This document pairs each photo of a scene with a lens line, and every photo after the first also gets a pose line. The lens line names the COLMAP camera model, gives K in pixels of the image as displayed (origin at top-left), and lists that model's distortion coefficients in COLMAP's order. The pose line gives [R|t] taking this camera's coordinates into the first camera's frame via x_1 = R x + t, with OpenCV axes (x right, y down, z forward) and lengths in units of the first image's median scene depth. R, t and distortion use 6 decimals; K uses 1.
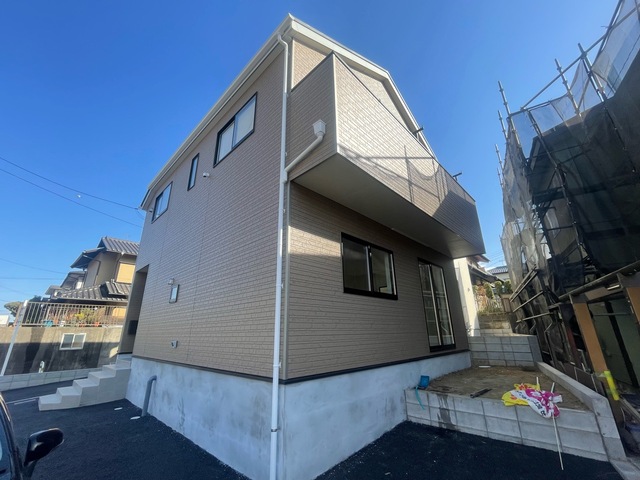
lens RADIAL K [[270.6, 0, 320.0], [0, 270.6, 240.0], [0, 0, 1]] dist [-0.001265, -0.000836]
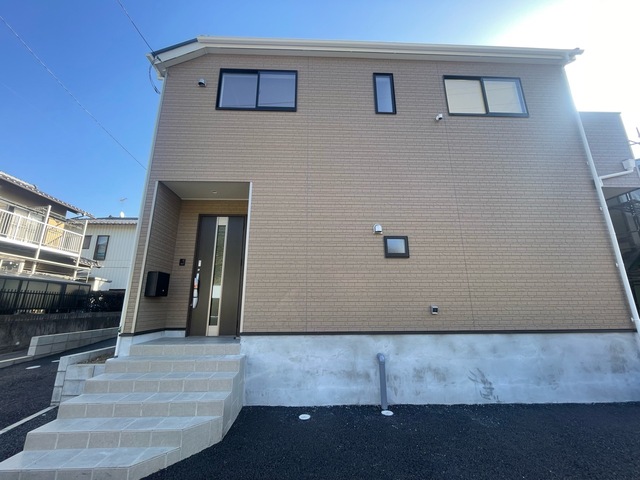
lens RADIAL K [[258.9, 0, 320.0], [0, 258.9, 240.0], [0, 0, 1]] dist [-0.001055, -0.000776]
pose [[0.690073, 0.188186, 0.698846, -1.470793], [-0.241843, 0.970057, -0.022412, 0.304988], [-0.682137, -0.153545, 0.714921, 0.769061]]
